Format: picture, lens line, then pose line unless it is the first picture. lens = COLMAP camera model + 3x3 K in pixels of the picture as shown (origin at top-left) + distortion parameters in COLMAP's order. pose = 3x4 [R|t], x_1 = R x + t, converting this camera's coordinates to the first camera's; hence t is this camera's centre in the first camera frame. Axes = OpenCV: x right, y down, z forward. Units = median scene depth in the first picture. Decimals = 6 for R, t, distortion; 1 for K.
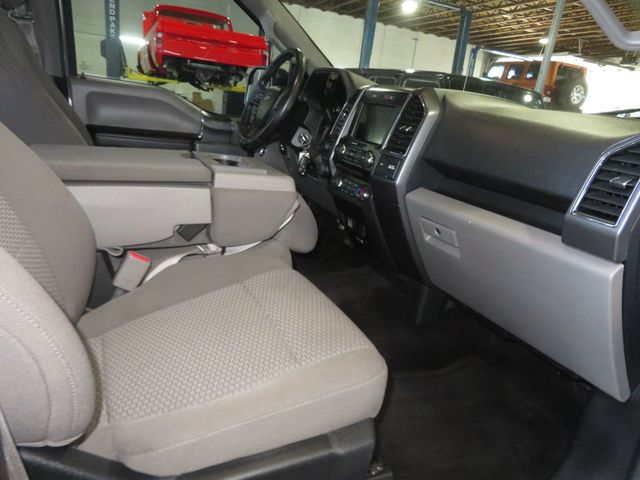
lens RADIAL K [[477.4, 0, 319.3], [0, 477.4, 242.9], [0, 0, 1]] dist [-0.006548, 0.015040]
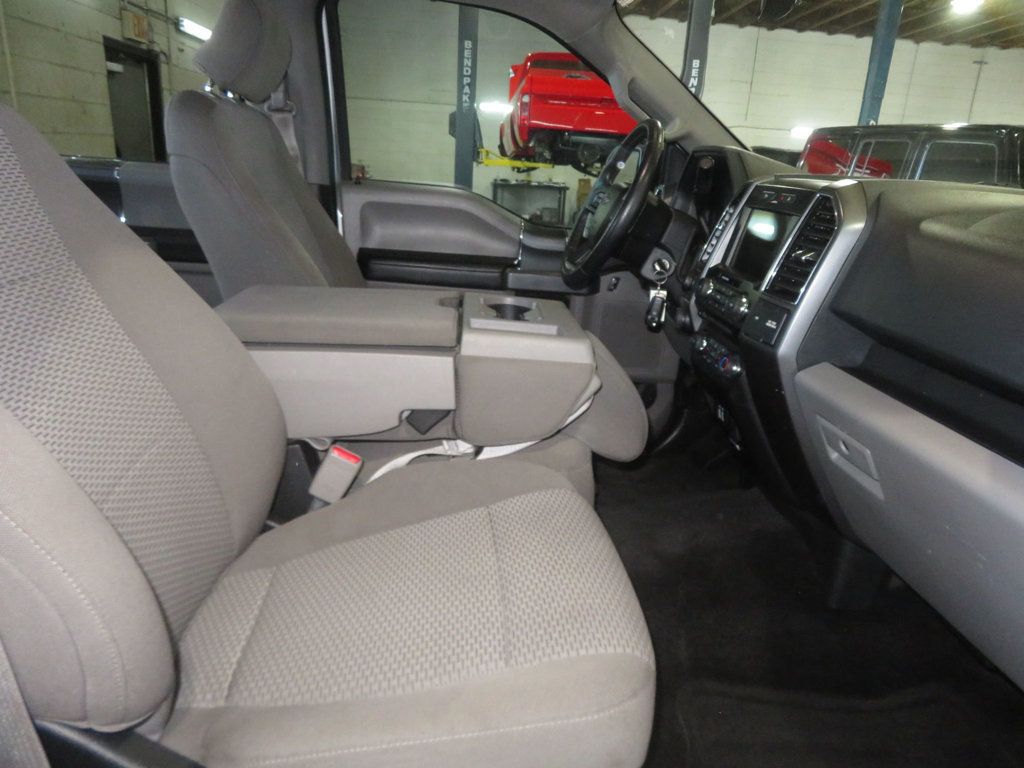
lens RADIAL K [[763.8, 0, 508.9], [0, 763.8, 381.3], [0, 0, 1]] dist [-0.006548, 0.015040]
pose [[0.933119, 0.043955, -0.356871, 0.168536], [-0.057233, 0.998003, -0.026727, -0.044498], [0.354983, 0.045365, 0.933771, 0.044888]]
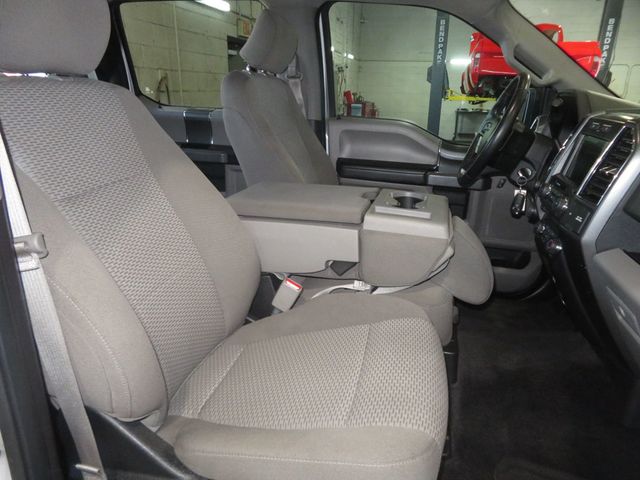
lens RADIAL K [[477.4, 0, 313.3], [0, 477.4, 239.2], [0, 0, 1]] dist [-0.006548, 0.015040]
pose [[0.770774, 0.097950, -0.629534, 0.283909], [-0.118718, 0.992886, 0.009131, -0.071602], [0.625950, 0.067699, 0.776919, 0.093743]]
